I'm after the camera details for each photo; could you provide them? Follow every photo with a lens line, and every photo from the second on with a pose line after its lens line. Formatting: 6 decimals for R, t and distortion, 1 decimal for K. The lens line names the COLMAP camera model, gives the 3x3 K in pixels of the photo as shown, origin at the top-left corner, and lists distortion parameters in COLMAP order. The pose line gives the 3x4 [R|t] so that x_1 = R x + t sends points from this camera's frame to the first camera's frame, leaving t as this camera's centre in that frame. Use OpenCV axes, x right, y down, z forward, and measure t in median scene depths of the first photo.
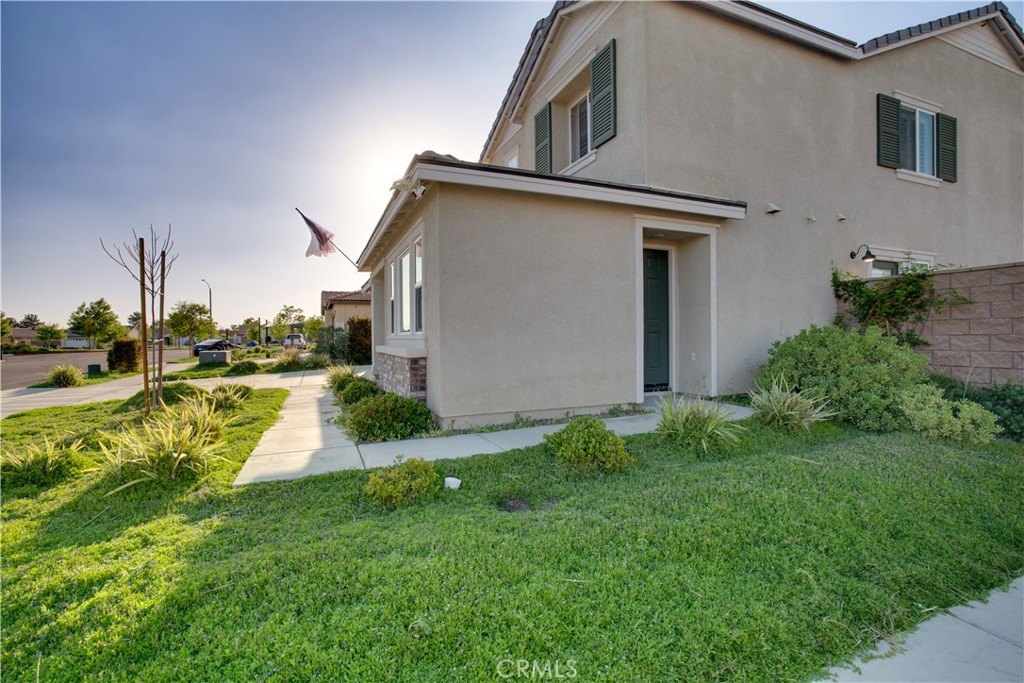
lens RADIAL K [[474.3, 0, 510.4], [0, 474.3, 343.6], [0, 0, 1]] dist [-0.046185, 0.014586]
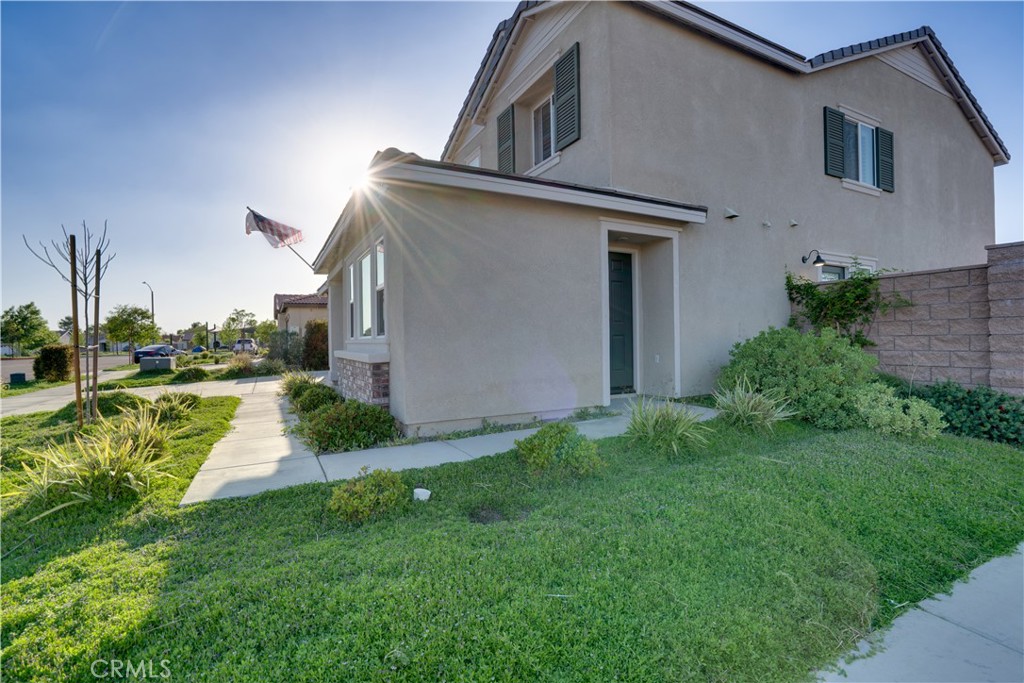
lens RADIAL K [[474.3, 0, 510.4], [0, 474.3, 343.6], [0, 0, 1]] dist [-0.046185, 0.014586]
pose [[0.996276, -0.007173, 0.085920, -0.014366], [0.007762, 0.999949, -0.006521, -0.000778], [-0.085869, 0.007164, 0.996281, 0.020750]]
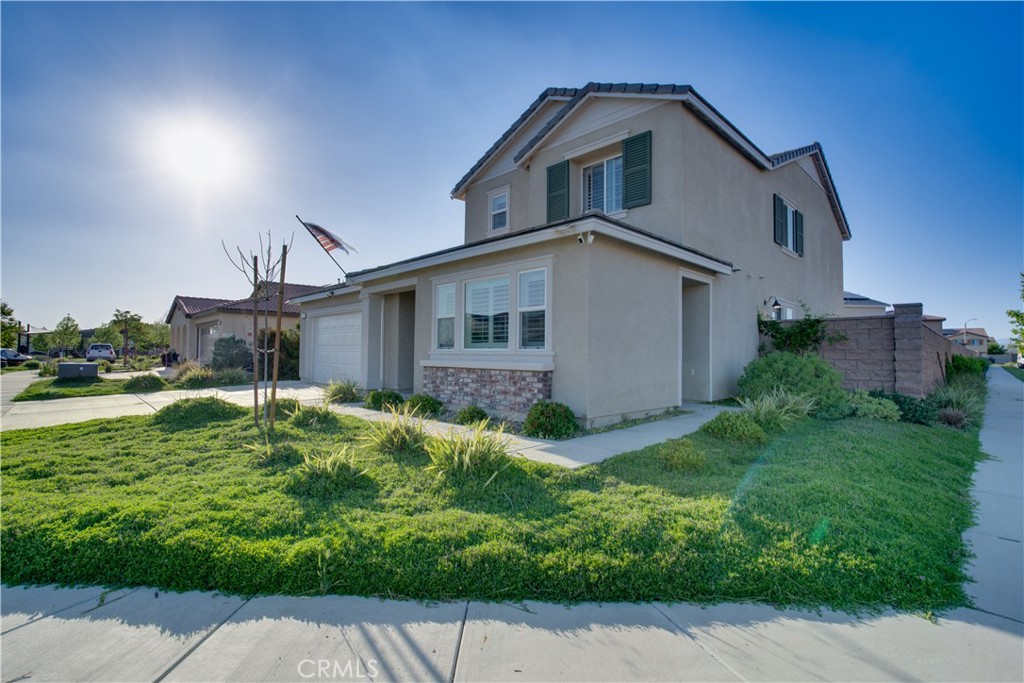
lens RADIAL K [[474.3, 0, 510.4], [0, 474.3, 343.6], [0, 0, 1]] dist [-0.046185, 0.014586]
pose [[0.930918, 0.029663, 0.364021, -0.715842], [-0.015675, 0.999023, -0.041320, 0.011451], [-0.364891, 0.032759, 0.930474, -0.082730]]
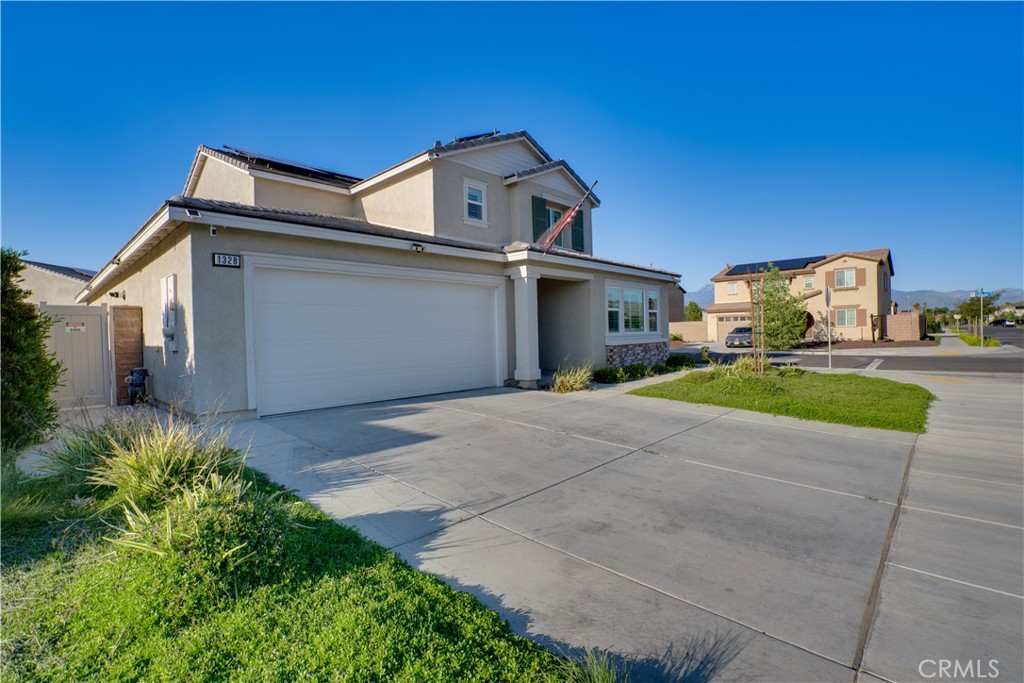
lens RADIAL K [[459.9, 0, 512.0], [0, 459.9, 341.5], [0, 0, 1]] dist [-0.038305, 0.012473]
pose [[-0.402818, 0.006665, 0.915256, -2.075484], [0.045290, 0.998894, 0.012659, -0.037867], [-0.914159, 0.046551, -0.402674, 2.698913]]
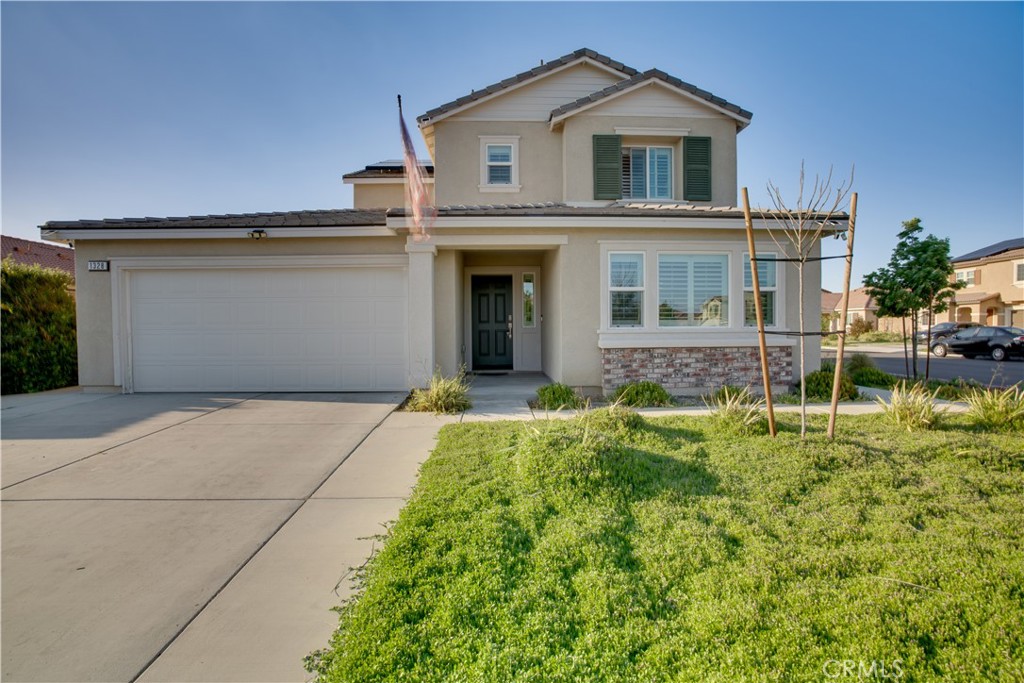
lens RADIAL K [[474.3, 0, 510.4], [0, 474.3, 343.6], [0, 0, 1]] dist [-0.046185, 0.014586]
pose [[0.345531, -0.018873, 0.938218, -1.707727], [0.018957, 0.999734, 0.013128, -0.009026], [-0.938216, 0.013250, 0.345797, 1.279836]]
